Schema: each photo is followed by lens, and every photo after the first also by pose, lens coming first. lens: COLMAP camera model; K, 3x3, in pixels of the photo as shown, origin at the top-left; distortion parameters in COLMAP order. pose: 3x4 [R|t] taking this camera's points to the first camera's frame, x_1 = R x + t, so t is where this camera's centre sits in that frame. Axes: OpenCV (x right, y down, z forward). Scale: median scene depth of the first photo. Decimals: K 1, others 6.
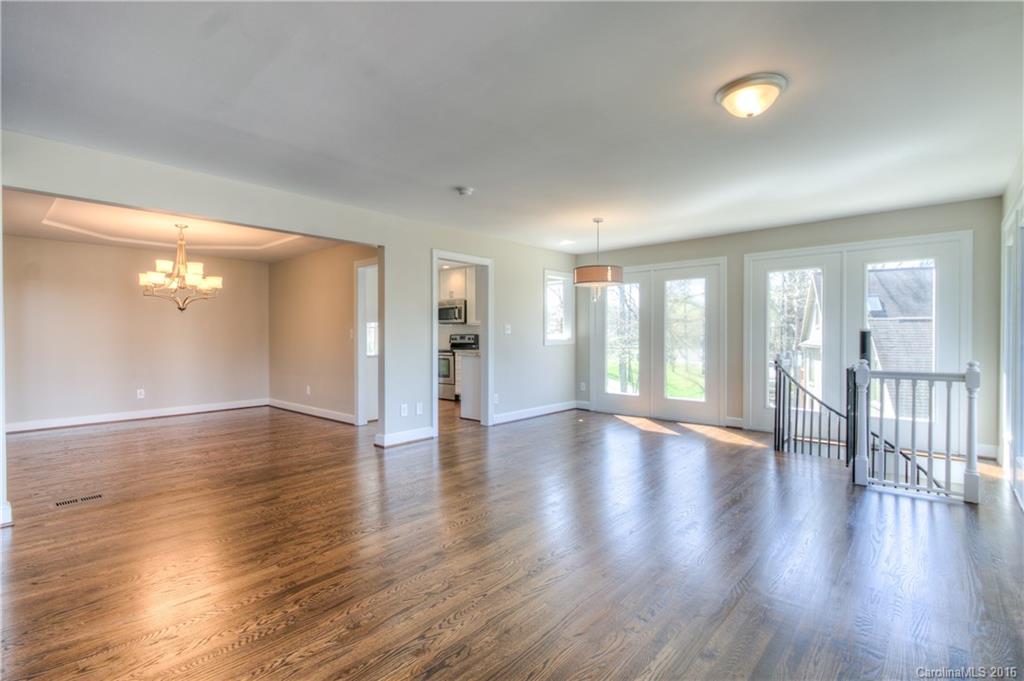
lens RADIAL K [[479.7, 0, 514.5], [0, 479.7, 339.5], [0, 0, 1]] dist [0.008192, -0.001576]
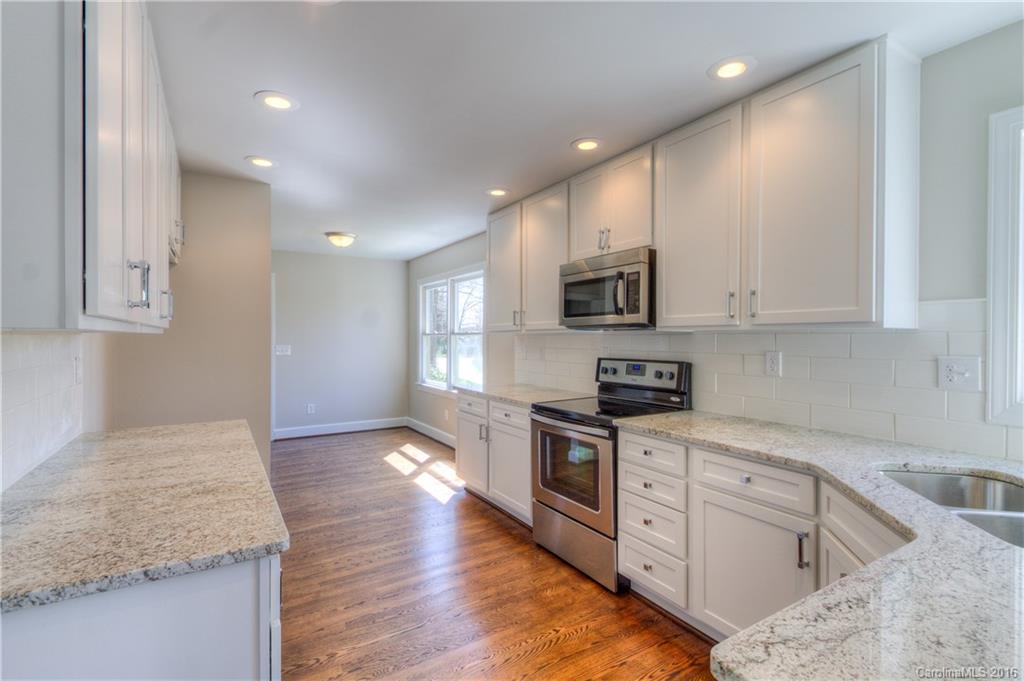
lens RADIAL K [[479.7, 0, 521.0], [0, 479.7, 341.0], [0, 0, 1]] dist [0.008192, -0.001576]
pose [[0.961615, 0.003353, -0.274382, -0.097843], [-0.003897, 0.999991, -0.001438, -0.023615], [0.274374, 0.002452, 0.961620, 0.686302]]
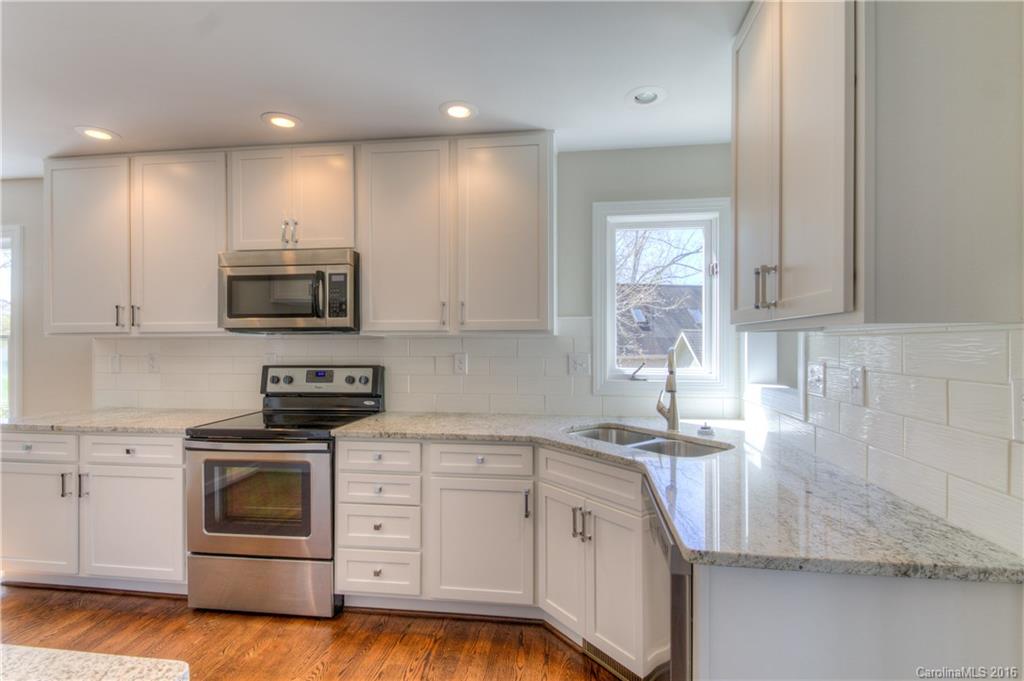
lens RADIAL K [[479.7, 0, 532.1], [0, 479.7, 342.7], [0, 0, 1]] dist [0.008192, -0.001576]
pose [[0.819548, -0.001536, 0.573008, -0.182580], [0.007127, 0.999946, -0.007512, -0.023102], [-0.572966, 0.010240, 0.819515, 0.694286]]
